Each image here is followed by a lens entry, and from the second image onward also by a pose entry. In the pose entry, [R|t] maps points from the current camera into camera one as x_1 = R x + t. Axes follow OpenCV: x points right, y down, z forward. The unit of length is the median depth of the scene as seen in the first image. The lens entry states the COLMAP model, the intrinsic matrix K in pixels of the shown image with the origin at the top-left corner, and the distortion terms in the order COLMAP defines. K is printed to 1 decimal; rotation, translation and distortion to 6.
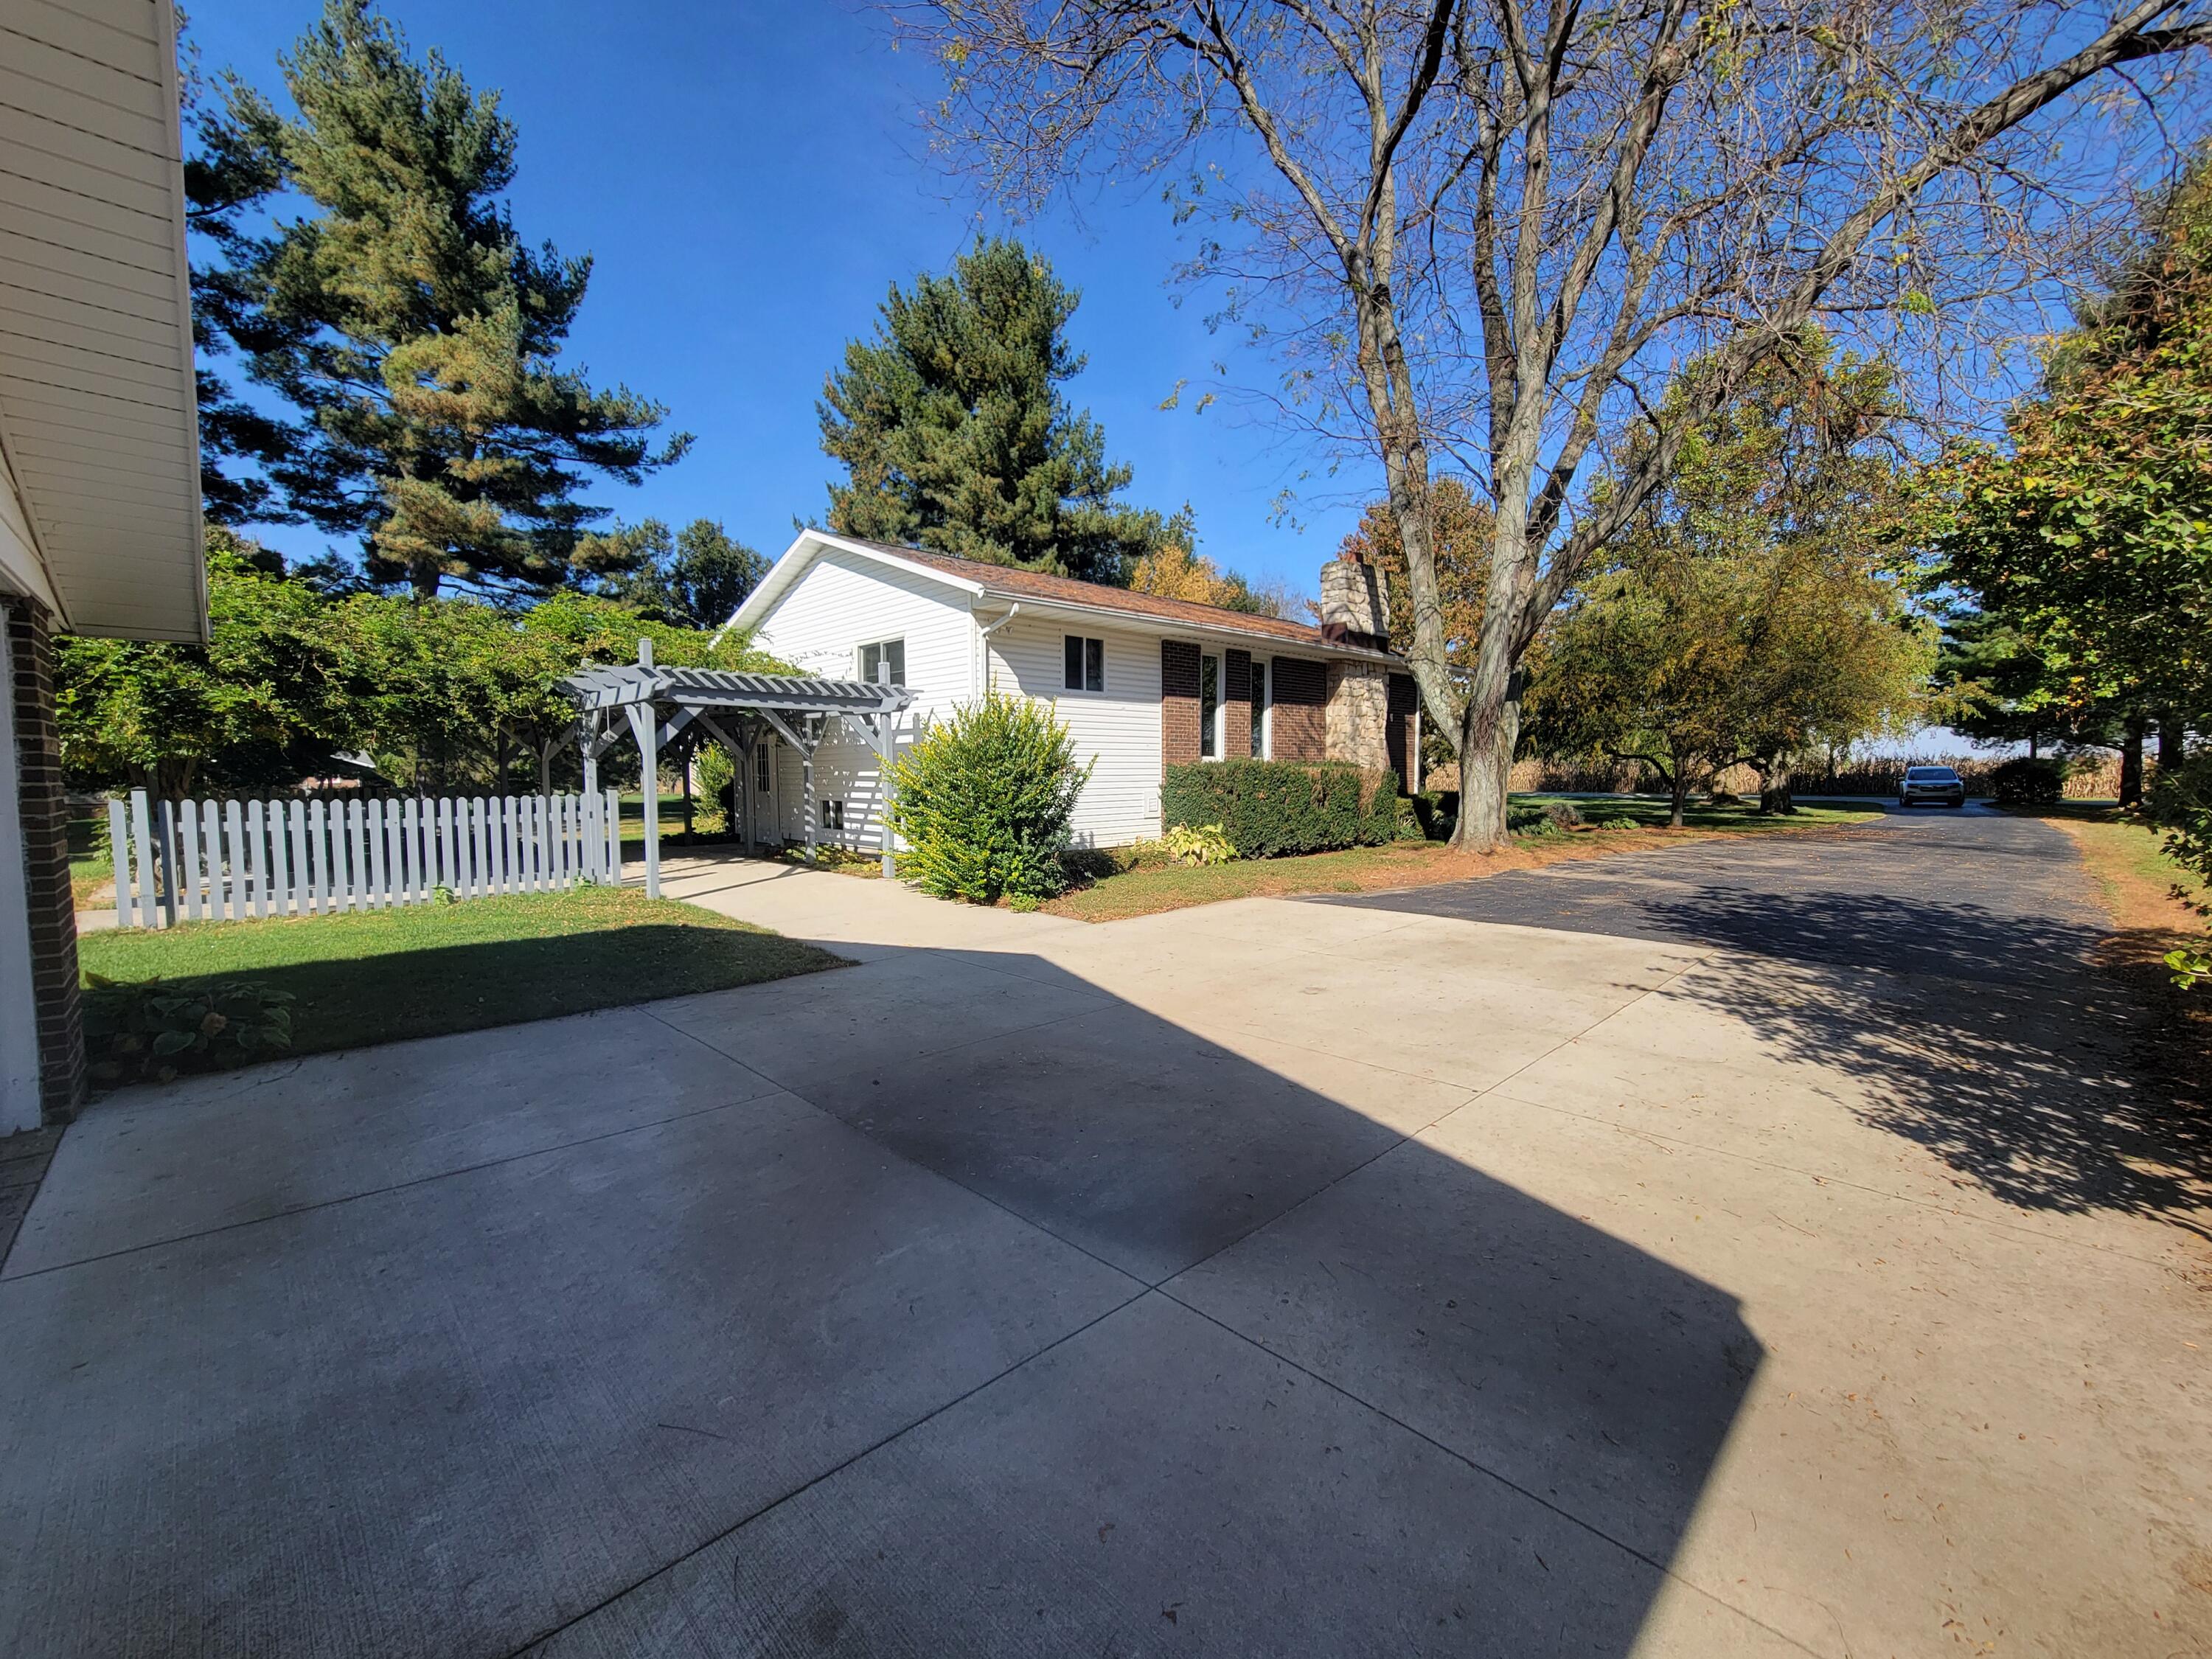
lens RADIAL K [[893.4, 0, 1107.4], [0, 893.4, 834.0], [0, 0, 1]] dist [-0.001962, -0.000604]
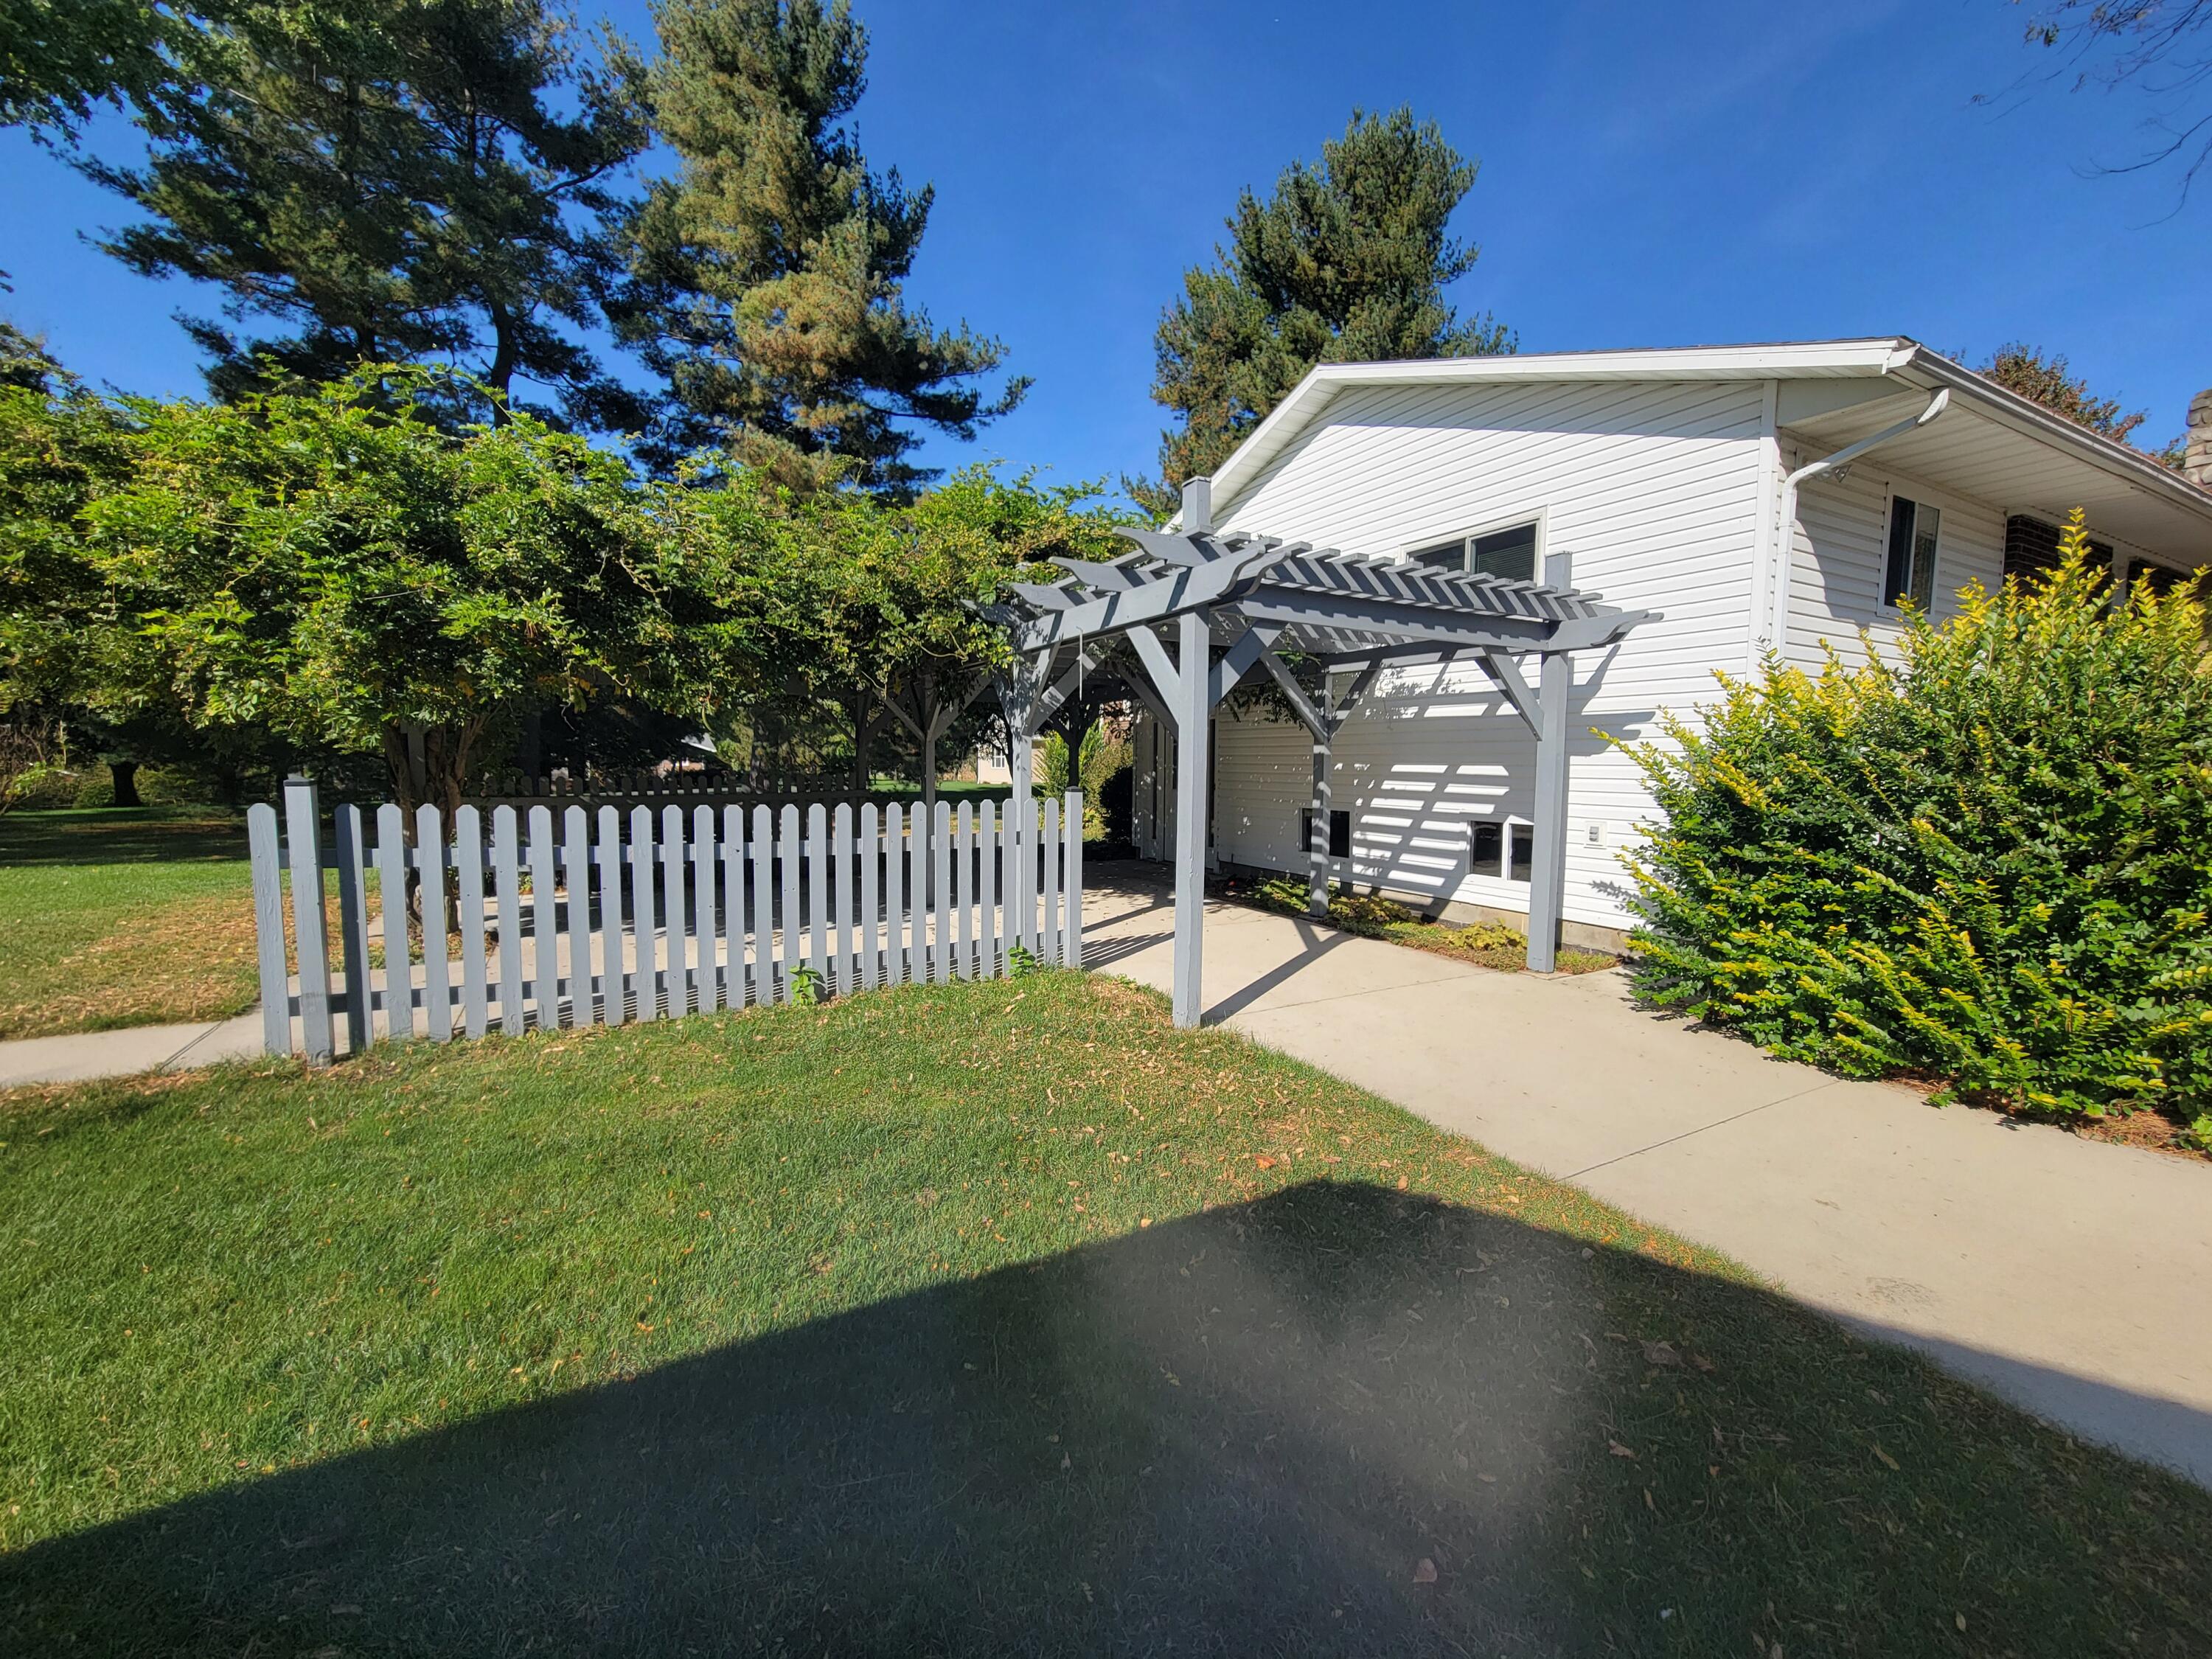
lens RADIAL K [[893.4, 0, 1107.4], [0, 893.4, 834.0], [0, 0, 1]] dist [-0.001962, -0.000604]
pose [[0.962153, 0.035878, -0.270137, -0.173664], [-0.033345, 0.999346, 0.013961, -0.014562], [0.270461, -0.004425, 0.962721, 0.215106]]
